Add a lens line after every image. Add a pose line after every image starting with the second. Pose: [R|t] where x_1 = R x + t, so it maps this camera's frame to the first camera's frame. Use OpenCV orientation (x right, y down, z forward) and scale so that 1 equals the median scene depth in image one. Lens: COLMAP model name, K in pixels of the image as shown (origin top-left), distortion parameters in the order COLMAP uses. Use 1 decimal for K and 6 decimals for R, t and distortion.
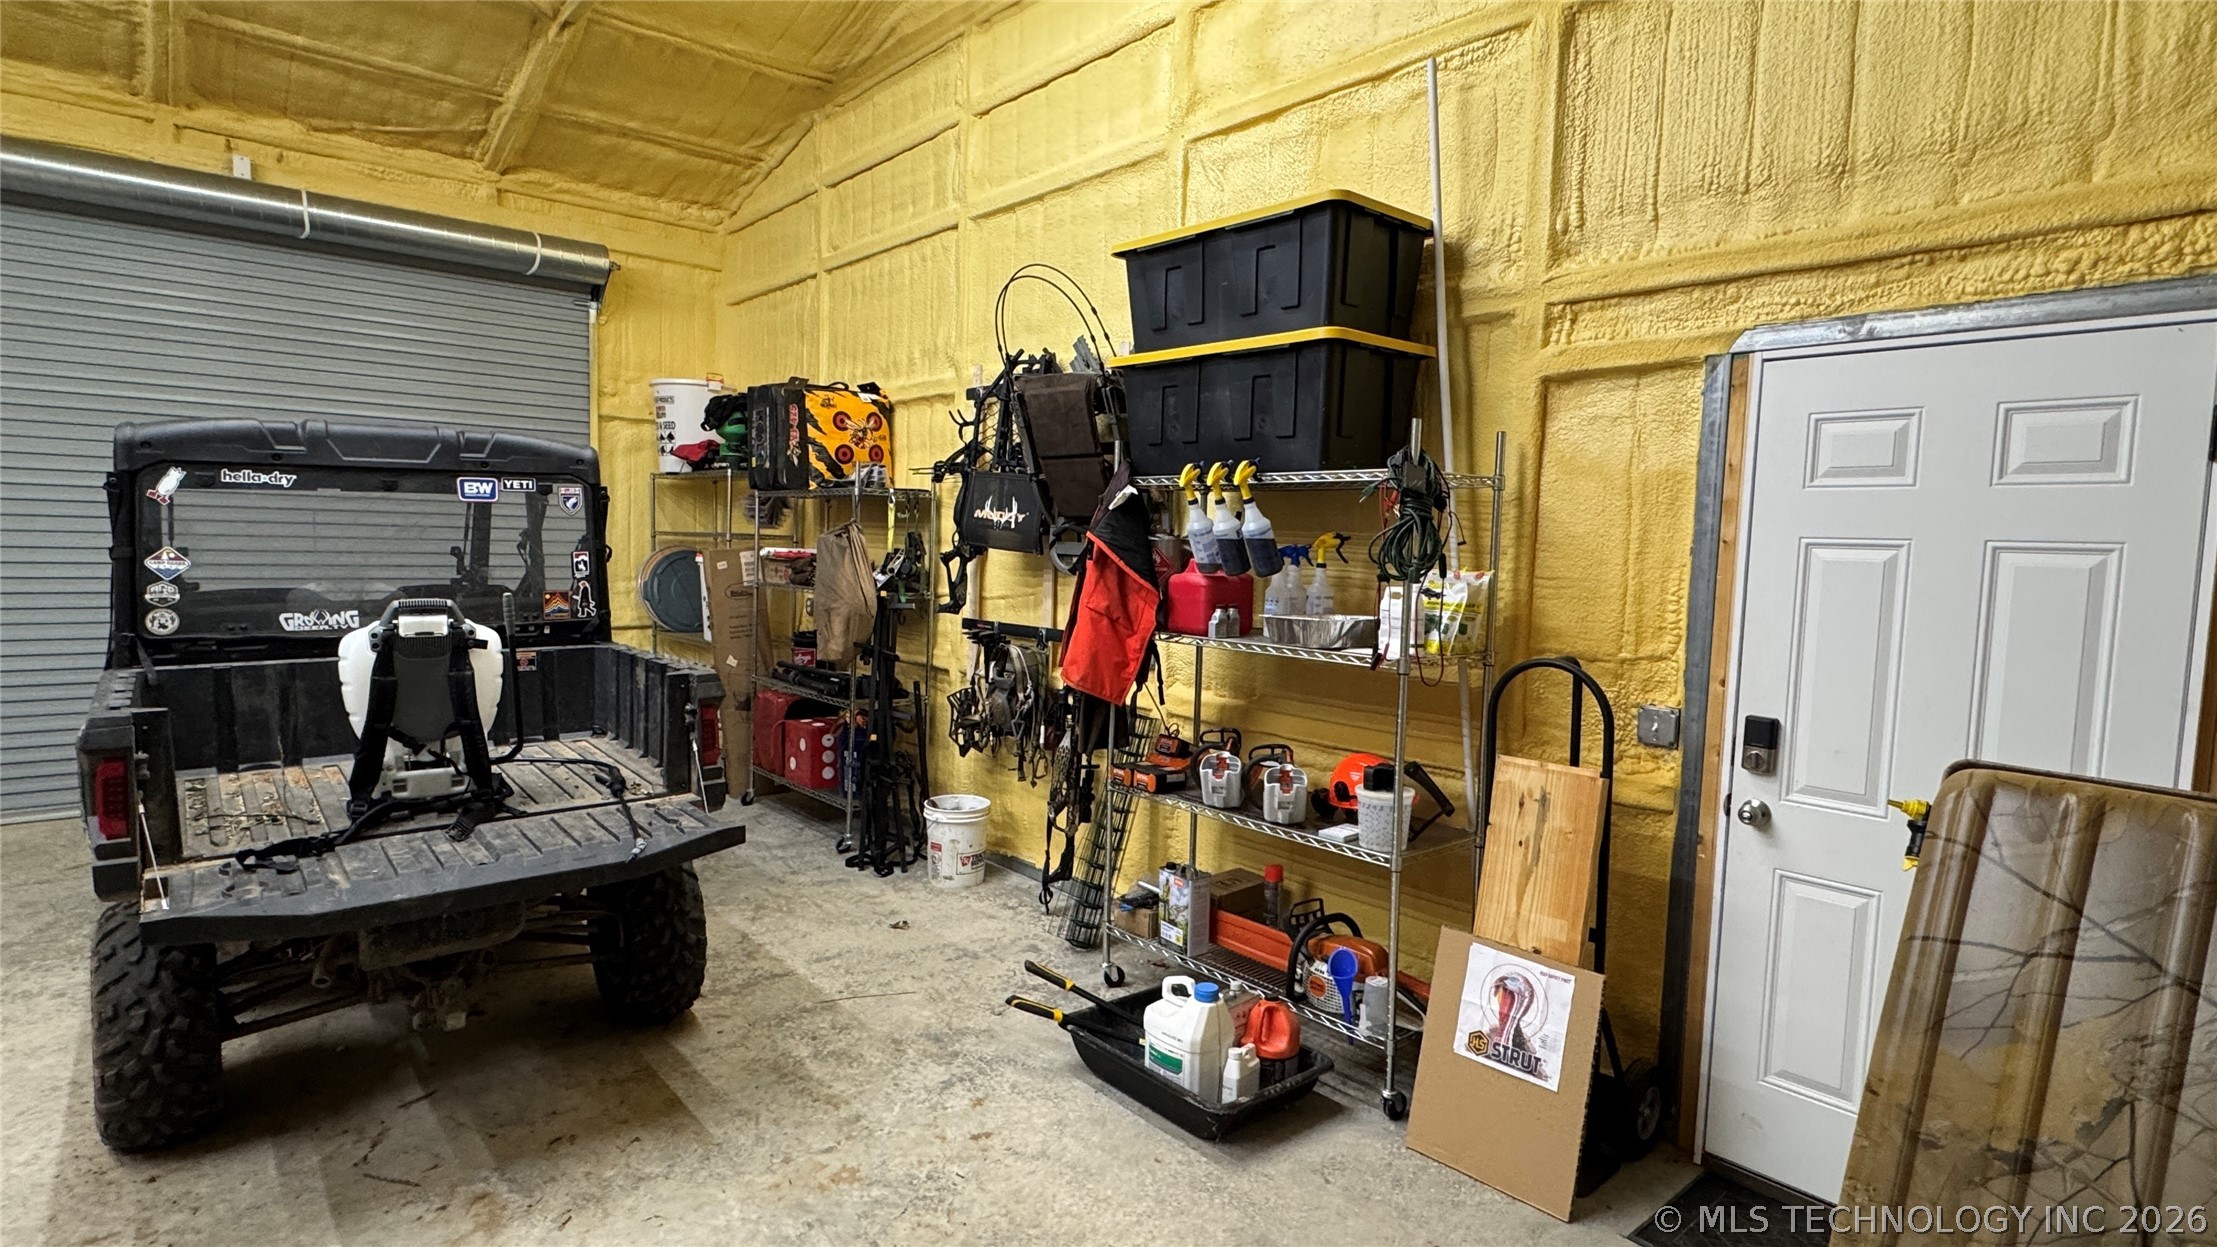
lens RADIAL K [[1116.7, 0, 1104.1], [0, 1116.7, 624.2], [0, 0, 1]] dist [-0.002311, 0.000384]
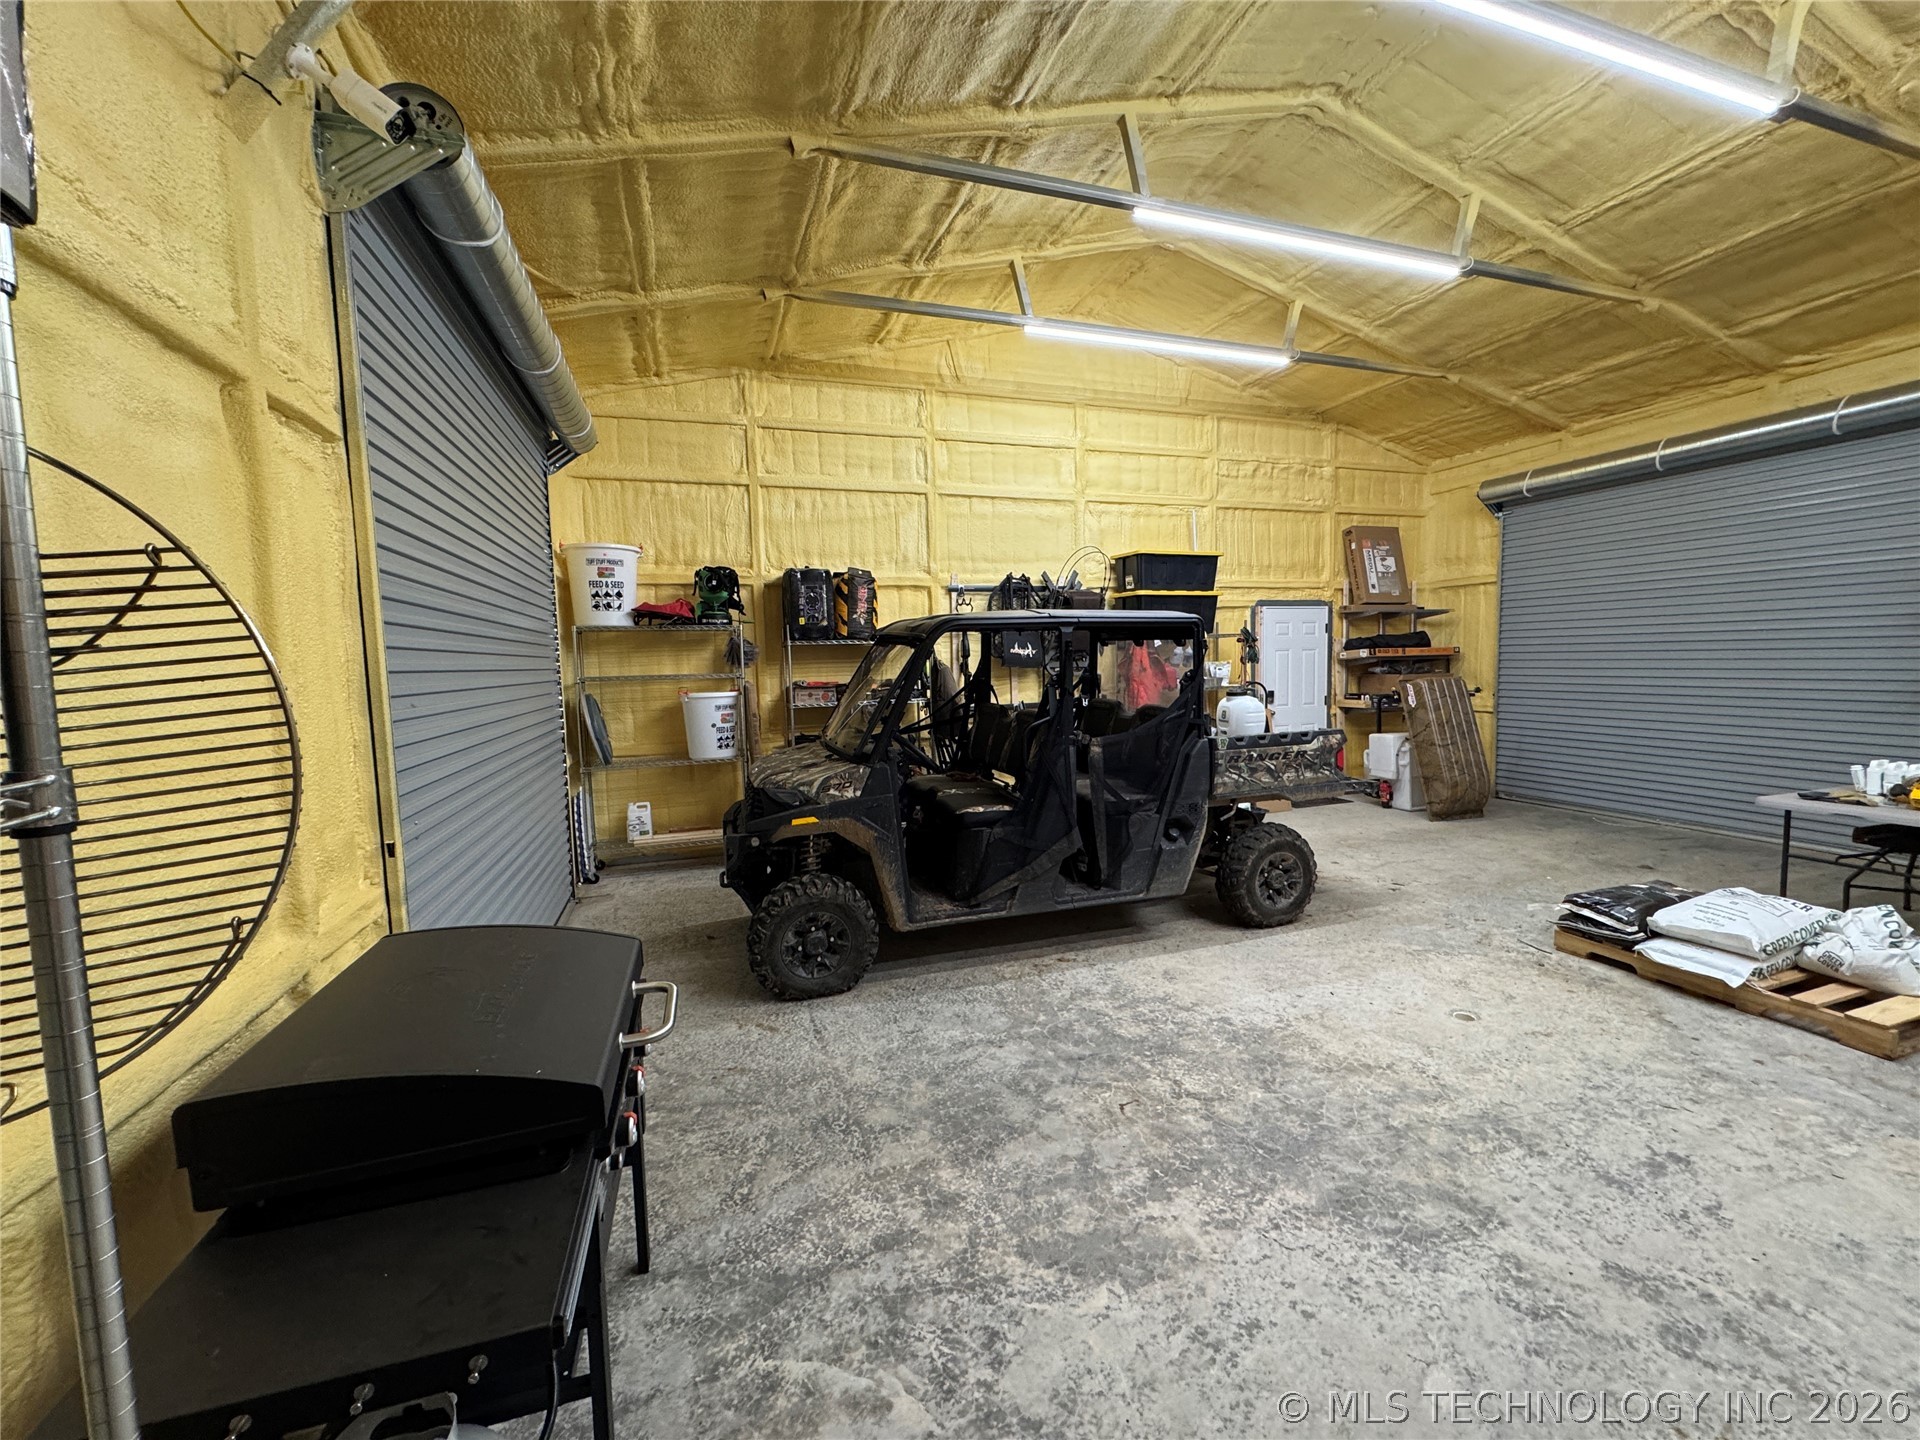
lens RADIAL K [[767.0, 0, 958.8], [0, 767.0, 718.7], [0, 0, 1]] dist [-0.002810, 0.000491]
pose [[0.366531, -0.111163, 0.923741, -2.240204], [0.107024, 0.991284, 0.076826, -0.143258], [-0.924230, 0.070704, 0.375234, 0.862598]]
